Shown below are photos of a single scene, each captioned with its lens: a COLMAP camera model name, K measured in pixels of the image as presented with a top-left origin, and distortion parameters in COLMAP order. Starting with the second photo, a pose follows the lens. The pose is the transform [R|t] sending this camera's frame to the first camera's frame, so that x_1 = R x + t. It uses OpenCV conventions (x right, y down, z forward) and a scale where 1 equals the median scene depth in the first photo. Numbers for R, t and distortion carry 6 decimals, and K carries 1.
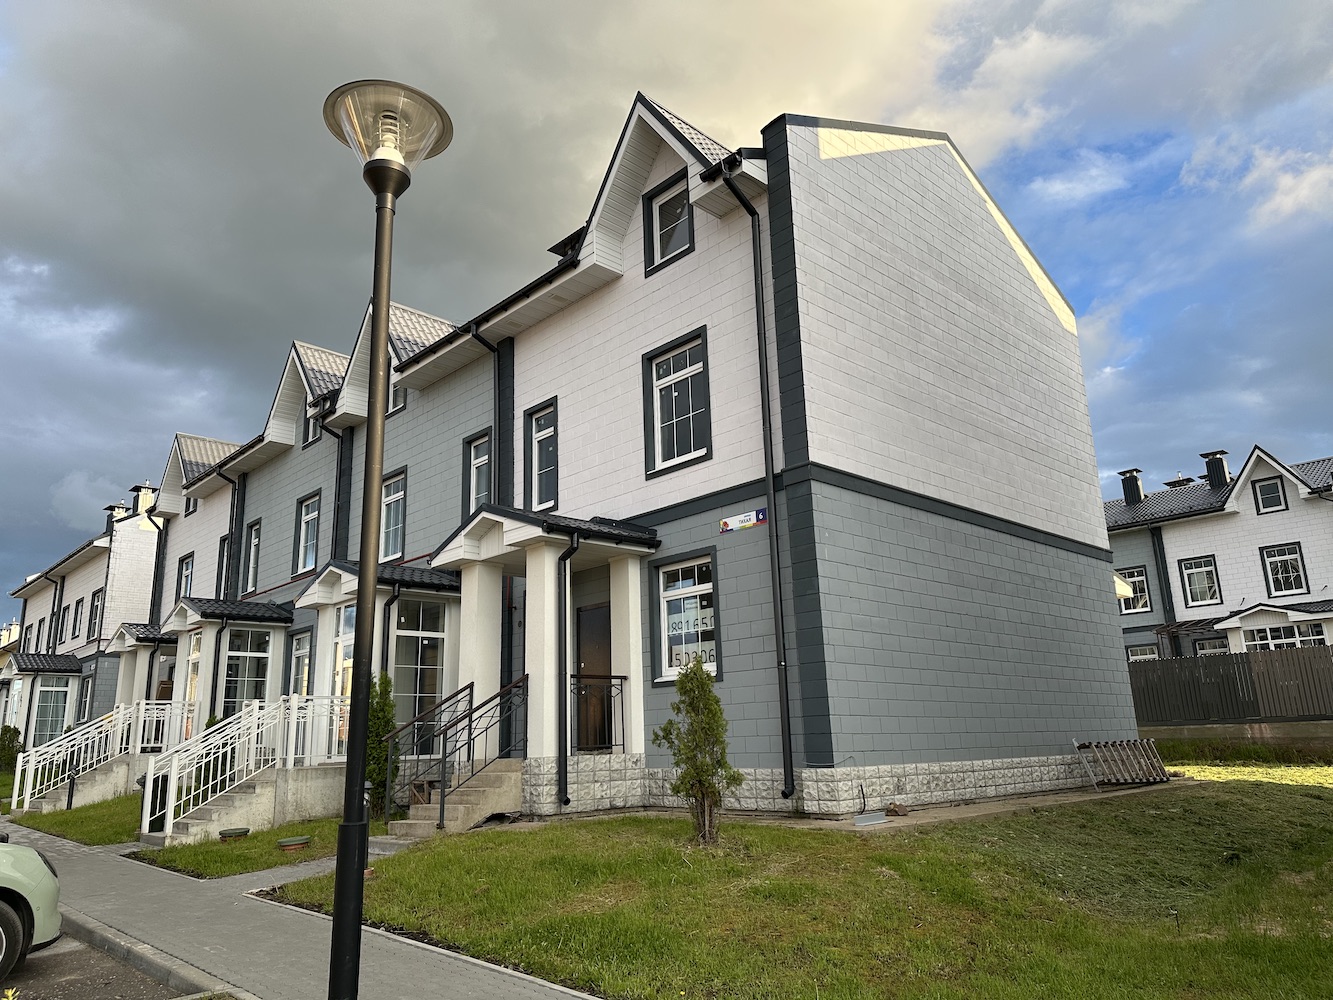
lens RADIAL K [[931.3, 0, 666.5], [0, 931.3, 500.0], [0, 0, 1]] dist [0.002542, 0.000380]
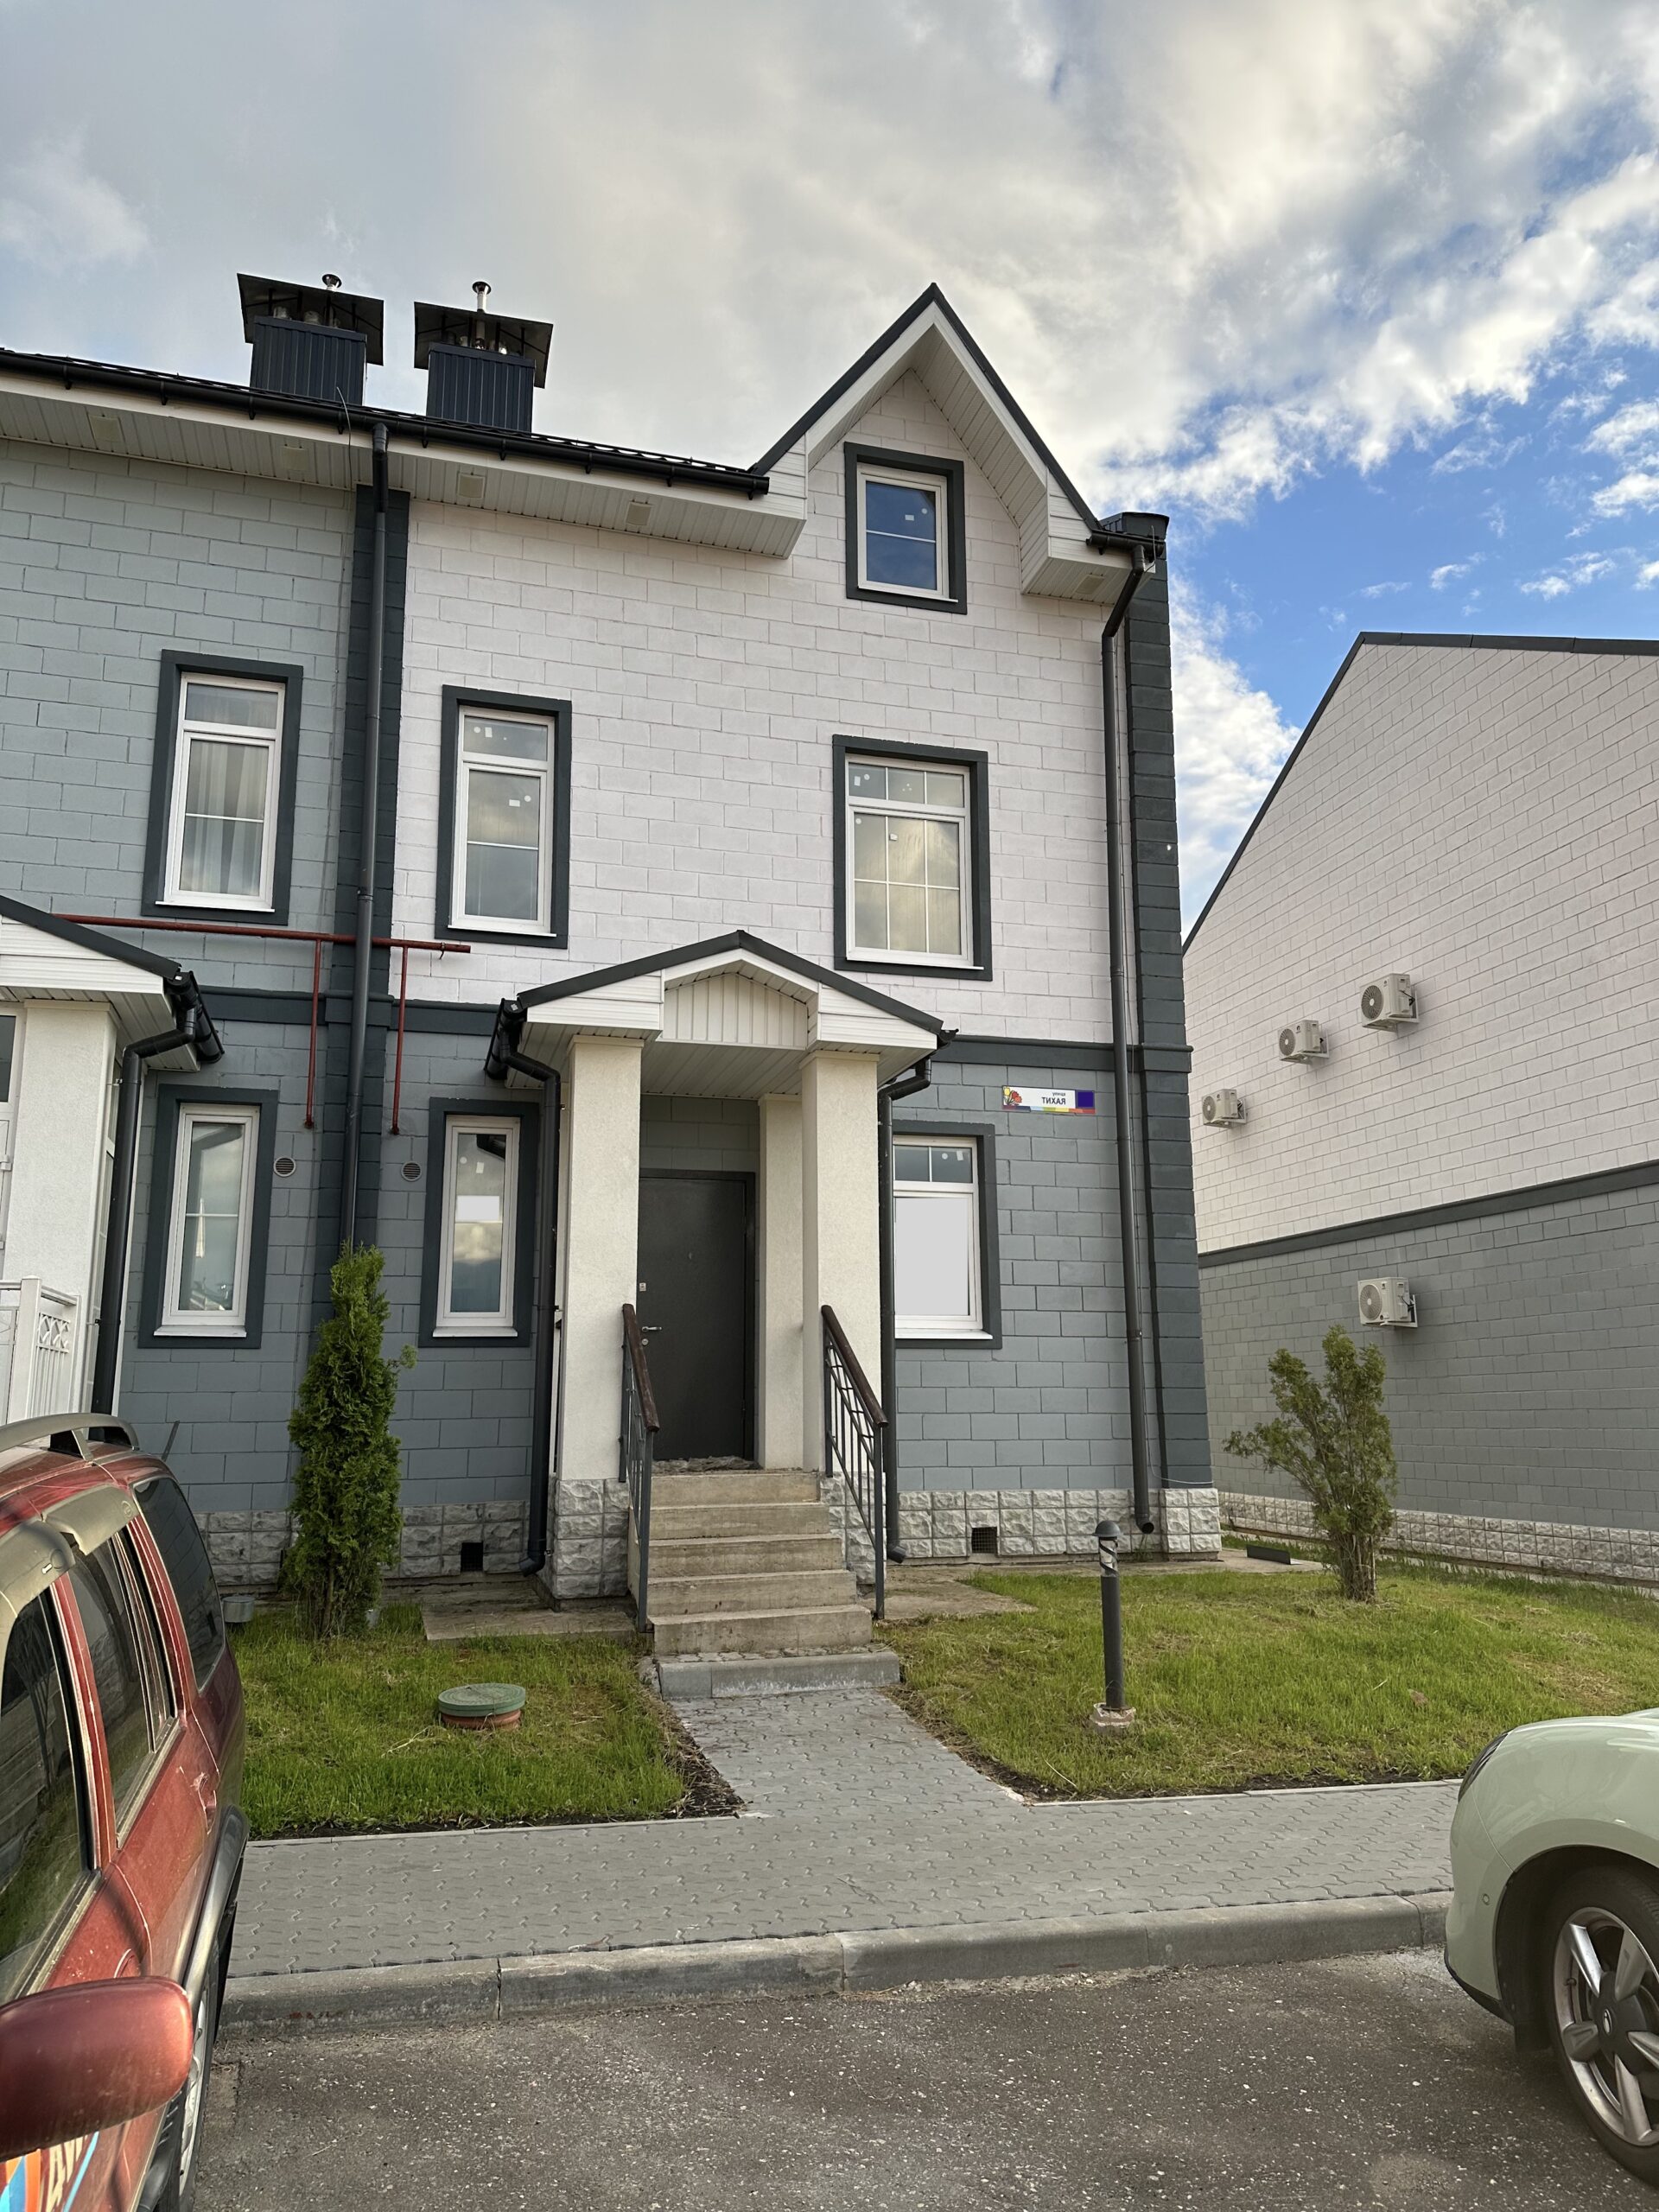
lens RADIAL K [[1545.4, 0, 829.5], [0, 1545.4, 1106.0], [0, 0, 1]] dist [0.002542, 0.000380]
pose [[0.457141, 0.199672, 0.866691, -0.914743], [-0.241167, 0.965793, -0.095299, 0.166279], [-0.856073, -0.165452, 0.489658, 0.633928]]
